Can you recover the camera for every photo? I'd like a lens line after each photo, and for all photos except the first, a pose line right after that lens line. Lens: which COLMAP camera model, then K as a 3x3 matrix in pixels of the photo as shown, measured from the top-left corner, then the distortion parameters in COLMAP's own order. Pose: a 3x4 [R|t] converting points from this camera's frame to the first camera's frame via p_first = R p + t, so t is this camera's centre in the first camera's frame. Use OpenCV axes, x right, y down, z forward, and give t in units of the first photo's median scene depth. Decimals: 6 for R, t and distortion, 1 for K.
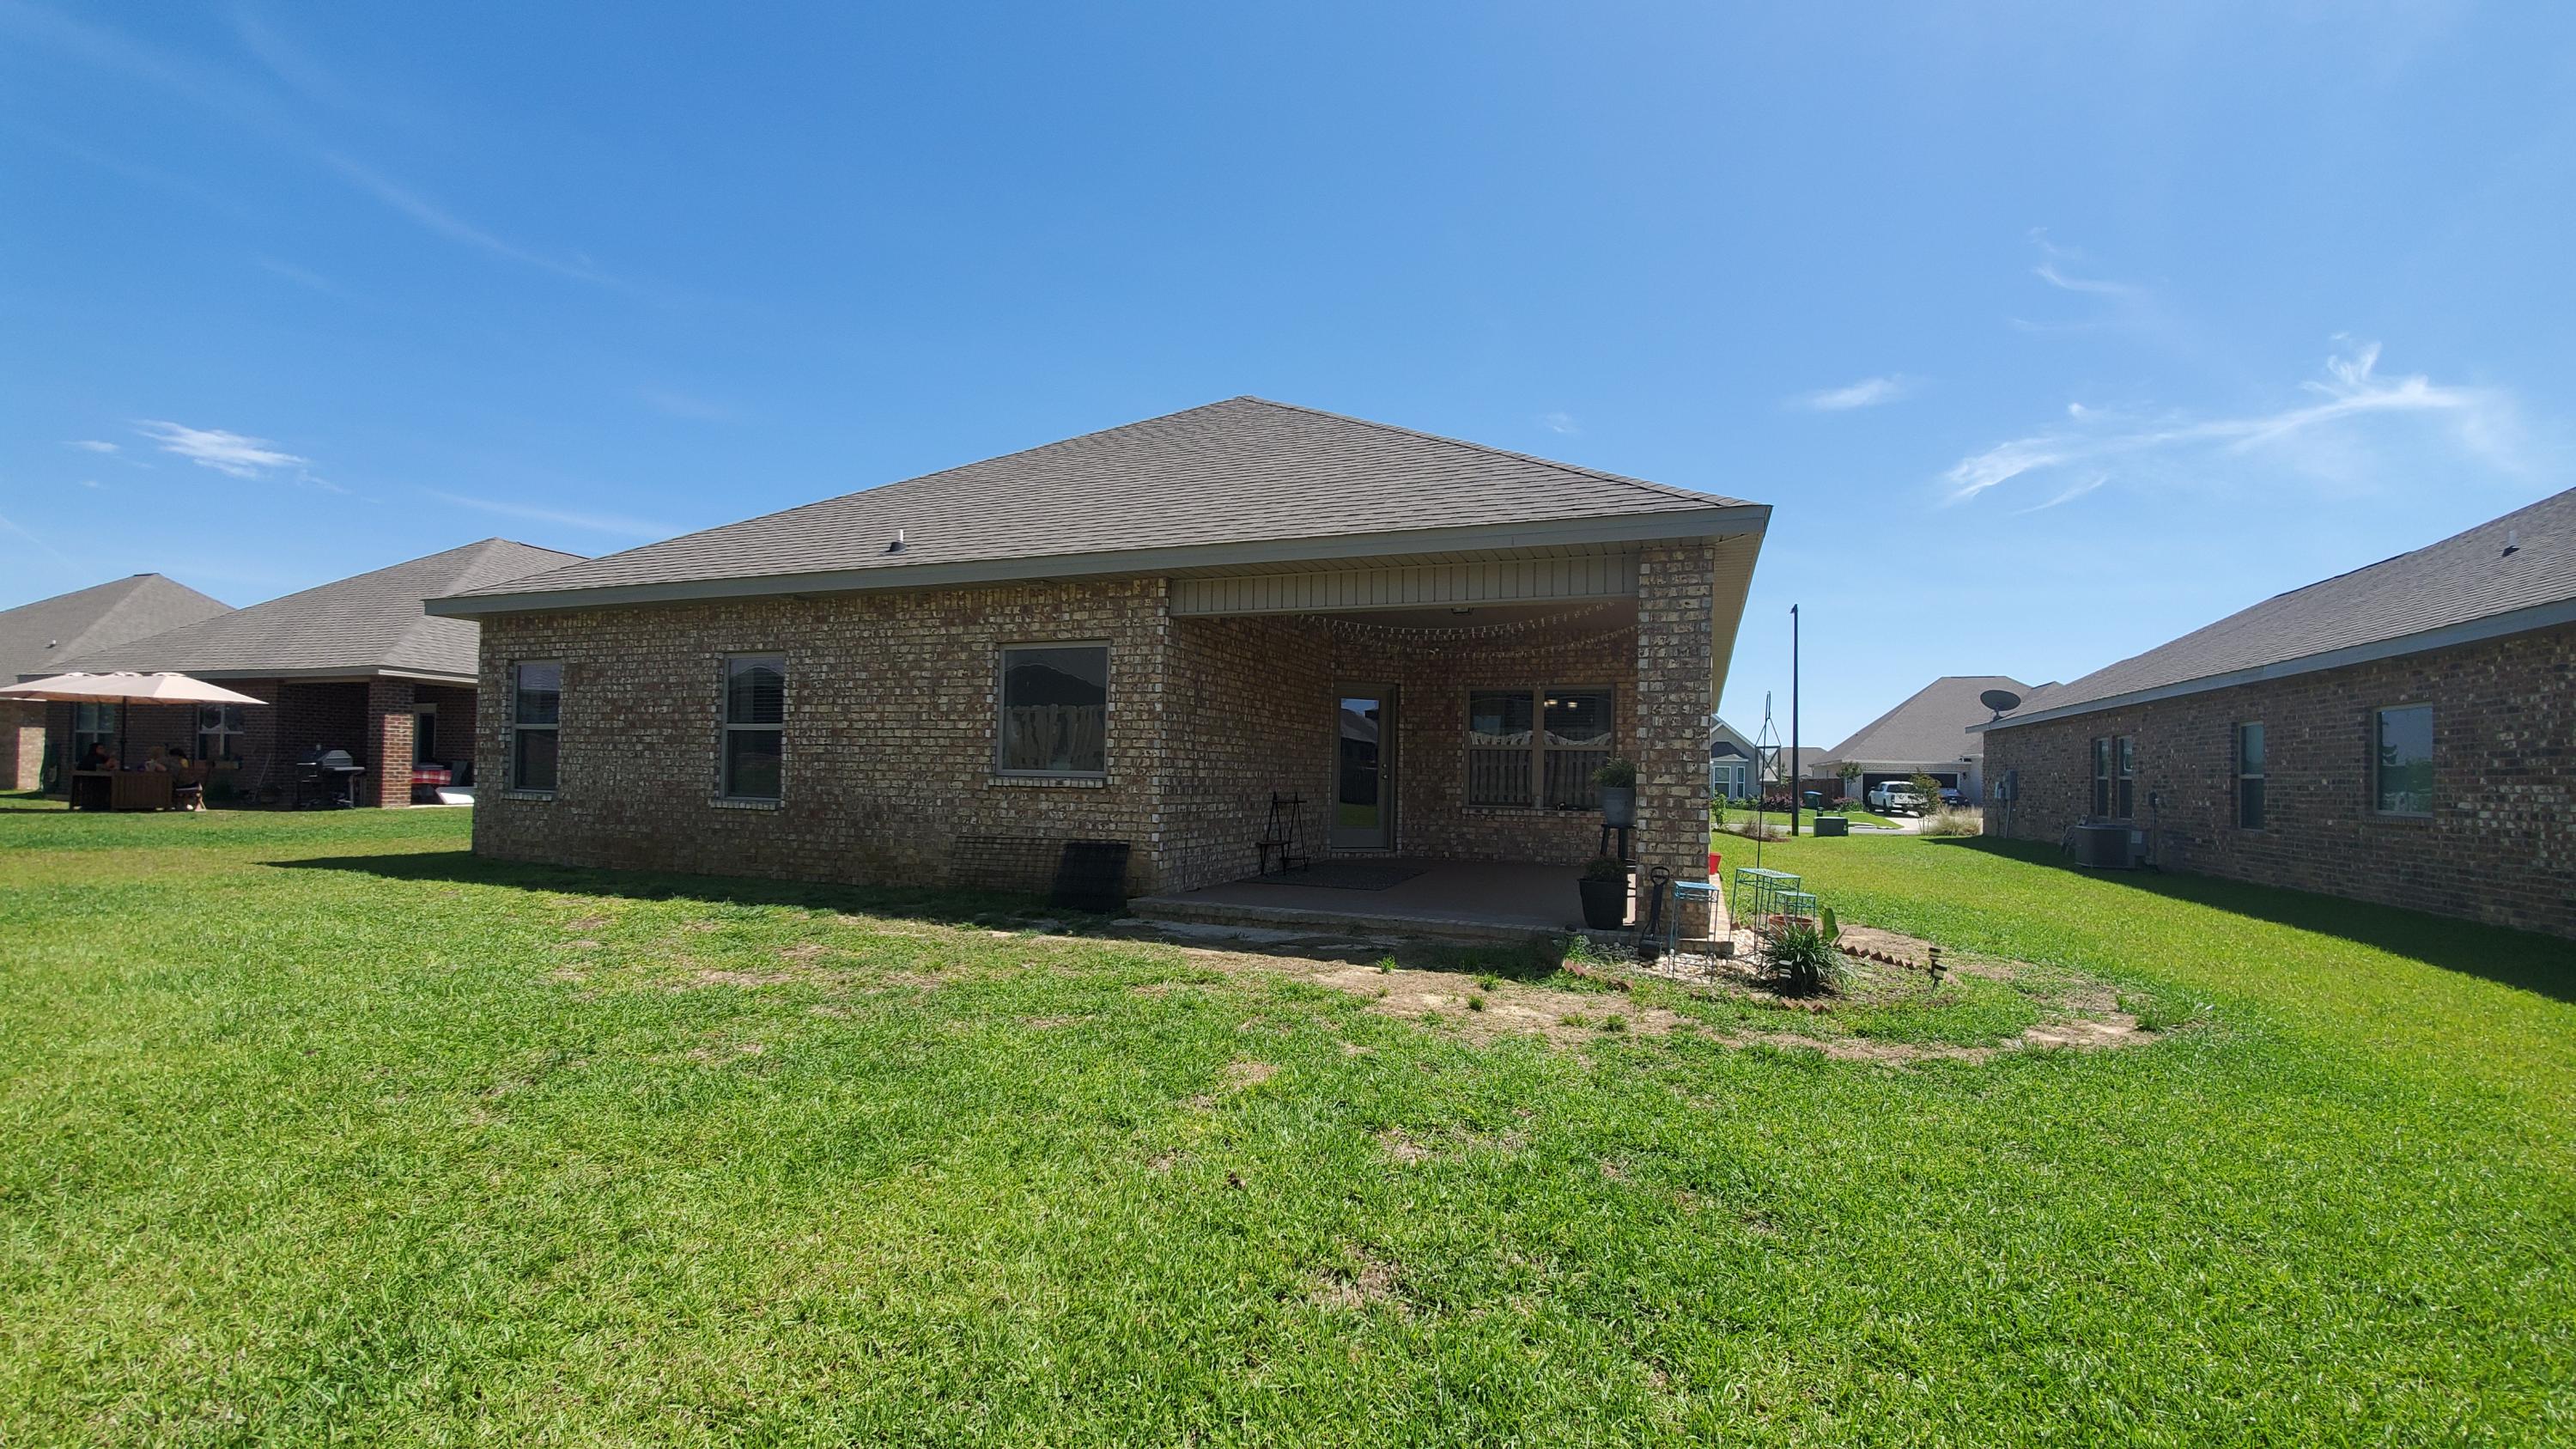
lens RADIAL K [[1019.2, 0, 1318.7], [0, 1019.2, 753.1], [0, 0, 1]] dist [0.008401, -0.014011]
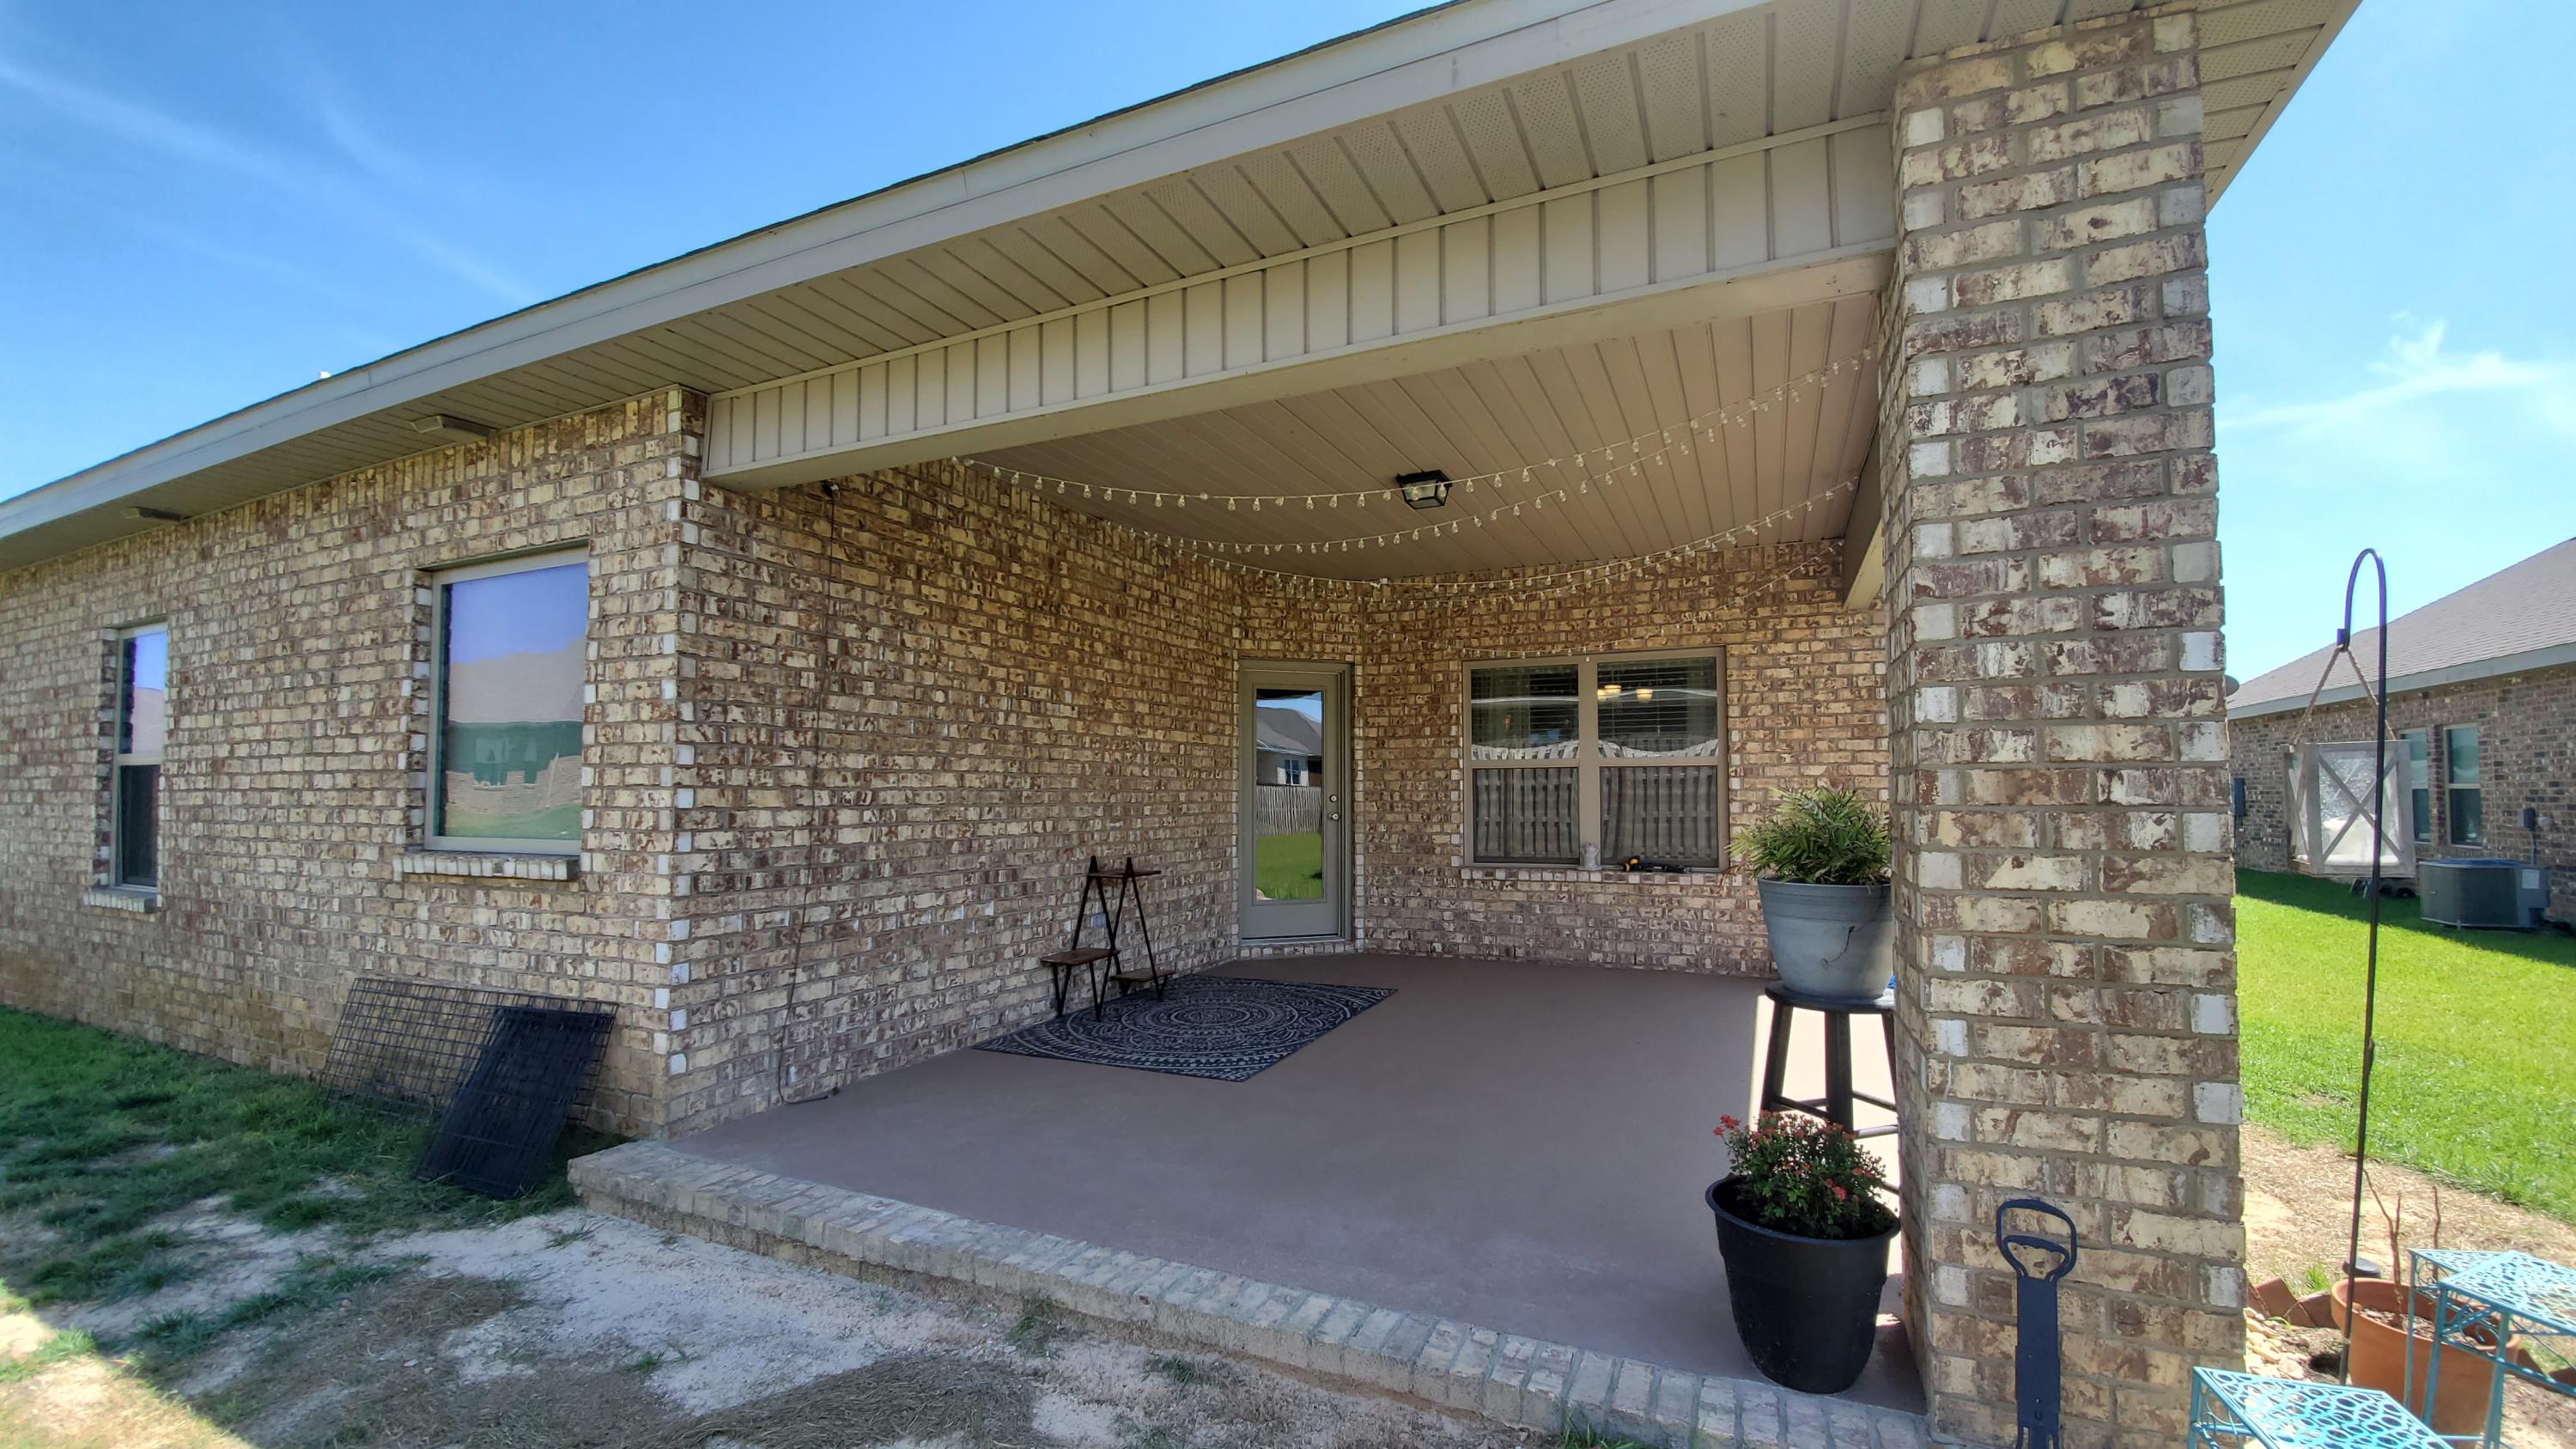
lens RADIAL K [[1019.2, 0, 1318.7], [0, 1019.2, 753.1], [0, 0, 1]] dist [0.008401, -0.014011]
pose [[0.998077, -0.023876, -0.057206, 0.133555], [0.022772, 0.999543, -0.019882, -0.004093], [0.057655, 0.018541, 0.998164, 0.579073]]
